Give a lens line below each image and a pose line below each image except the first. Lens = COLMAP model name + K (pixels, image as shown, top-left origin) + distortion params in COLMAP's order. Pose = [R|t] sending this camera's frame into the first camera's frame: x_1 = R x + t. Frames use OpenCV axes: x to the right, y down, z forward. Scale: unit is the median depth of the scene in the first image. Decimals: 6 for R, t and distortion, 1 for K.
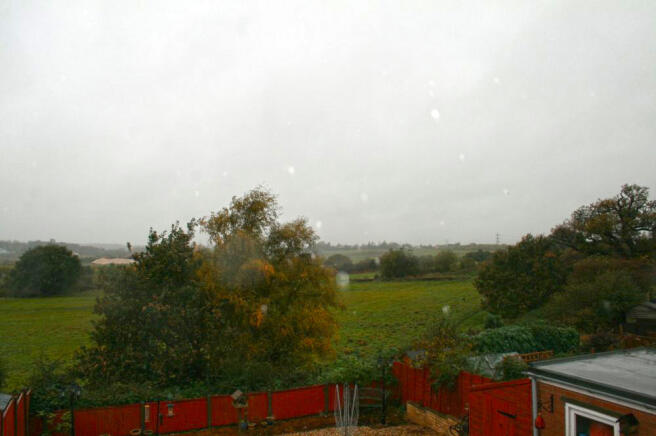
lens RADIAL K [[547.7, 0, 327.6], [0, 547.7, 218.1], [0, 0, 1]] dist [0.000171, 0.000961]
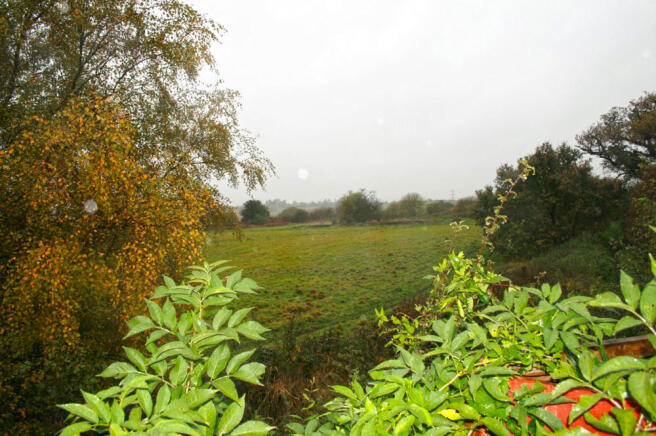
lens RADIAL K [[547.7, 0, 328.4], [0, 547.7, 218.3], [0, 0, 1]] dist [0.000171, 0.000961]
pose [[0.996617, -0.010407, 0.081522, 0.017847], [0.004166, 0.997072, 0.076352, 0.064552], [-0.082078, -0.075754, 0.993743, 0.264608]]
